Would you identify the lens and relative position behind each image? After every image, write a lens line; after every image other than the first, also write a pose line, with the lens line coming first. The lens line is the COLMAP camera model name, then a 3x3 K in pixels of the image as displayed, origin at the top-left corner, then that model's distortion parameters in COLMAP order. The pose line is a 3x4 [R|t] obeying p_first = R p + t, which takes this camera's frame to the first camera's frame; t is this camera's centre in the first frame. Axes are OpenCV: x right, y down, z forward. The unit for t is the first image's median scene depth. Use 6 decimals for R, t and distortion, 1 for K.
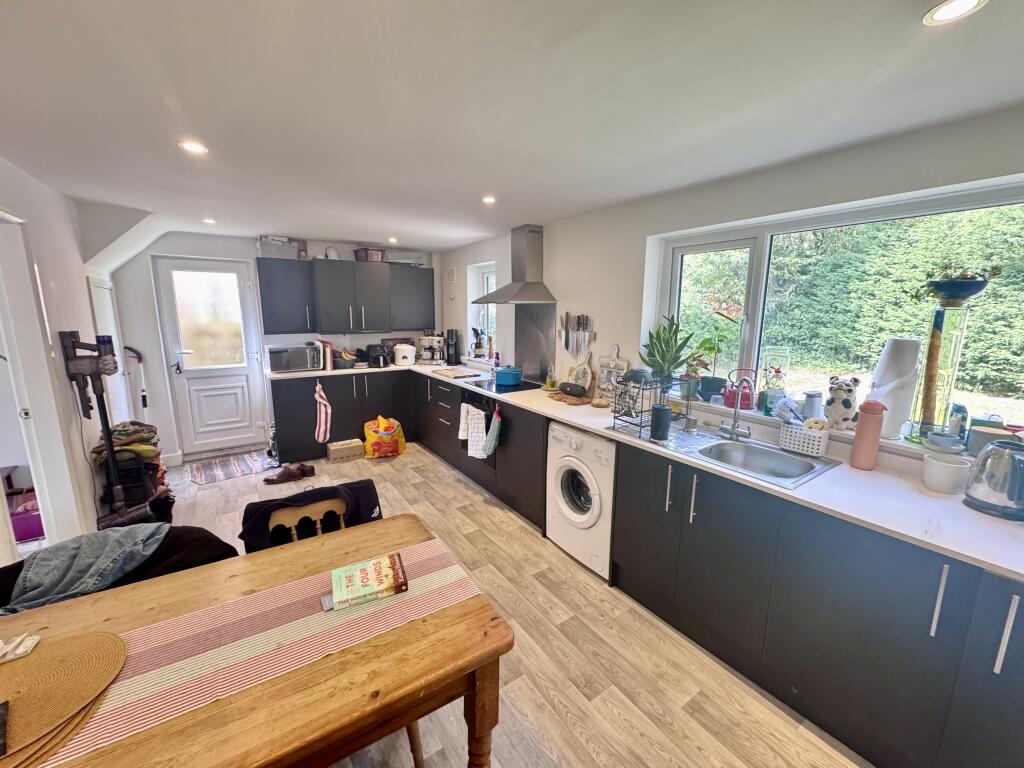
lens RADIAL K [[408.6, 0, 515.3], [0, 408.6, 382.7], [0, 0, 1]] dist [-0.009346, -0.000118]
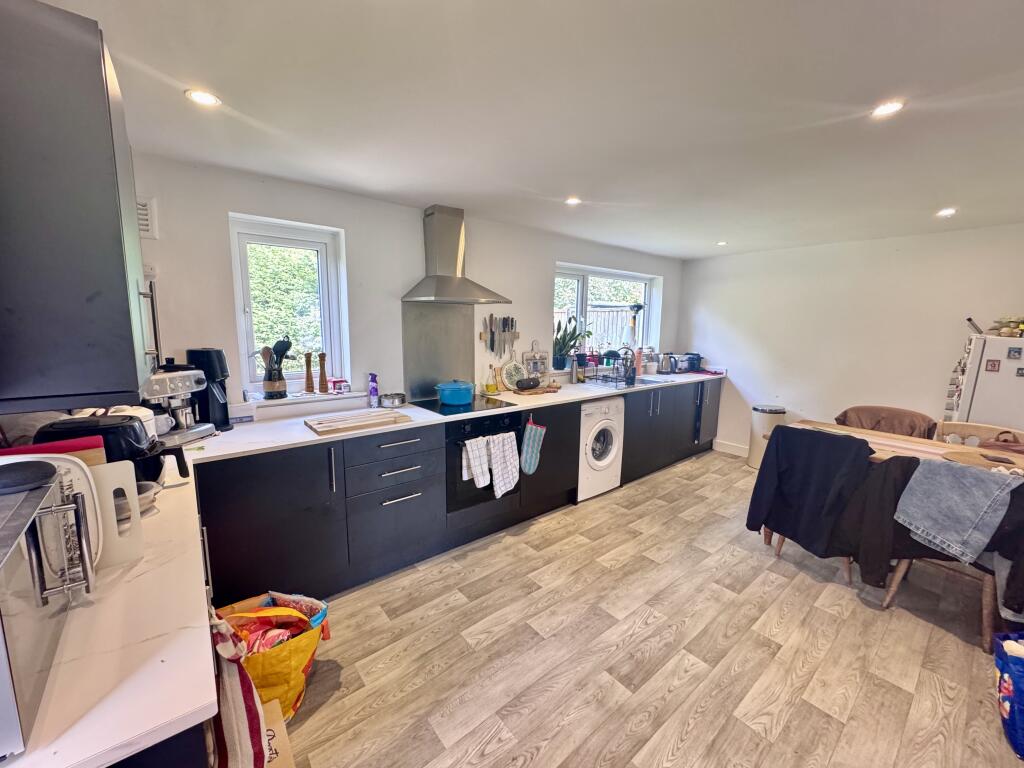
lens RADIAL K [[408.6, 0, 519.3], [0, 408.6, 379.7], [0, 0, 1]] dist [-0.009346, -0.000118]
pose [[-0.087556, -0.151486, 0.984574, -1.102112], [0.158813, 0.973606, 0.163921, -0.209585], [-0.983419, 0.170716, -0.061187, 1.263033]]
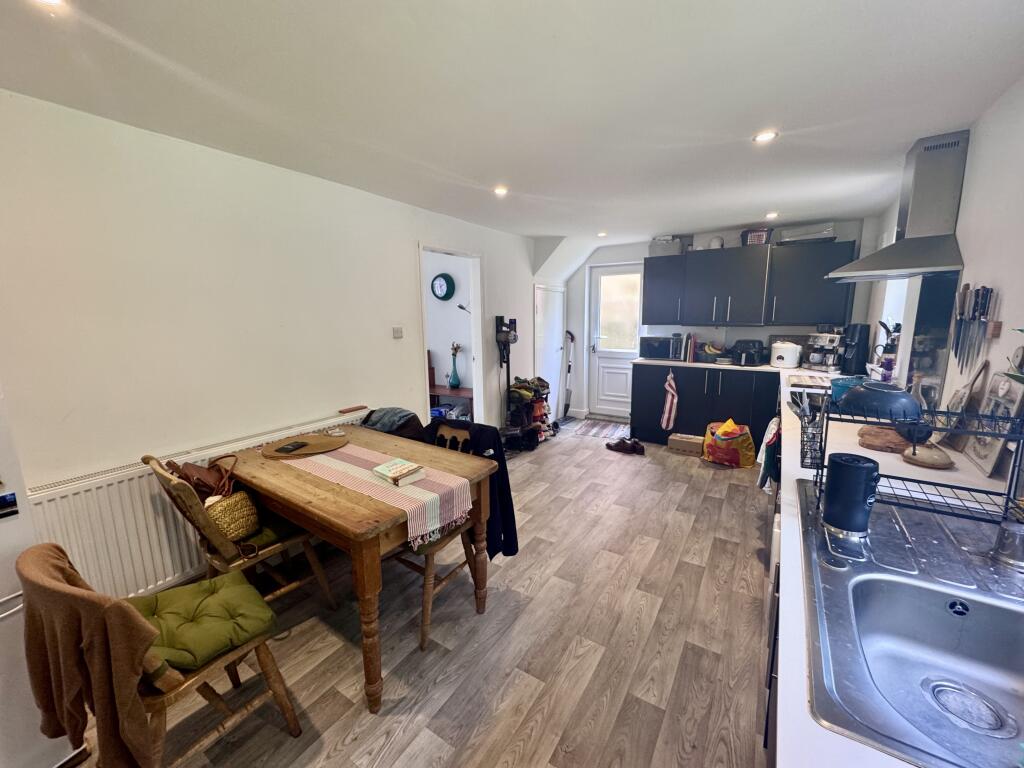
lens RADIAL K [[408.6, 0, 508.4], [0, 408.6, 383.7], [0, 0, 1]] dist [-0.009346, -0.000118]
pose [[0.373184, 0.145625, -0.916257, 0.318112], [-0.150118, 0.984068, 0.095261, -0.007704], [0.915532, 0.101997, 0.389100, 0.219649]]
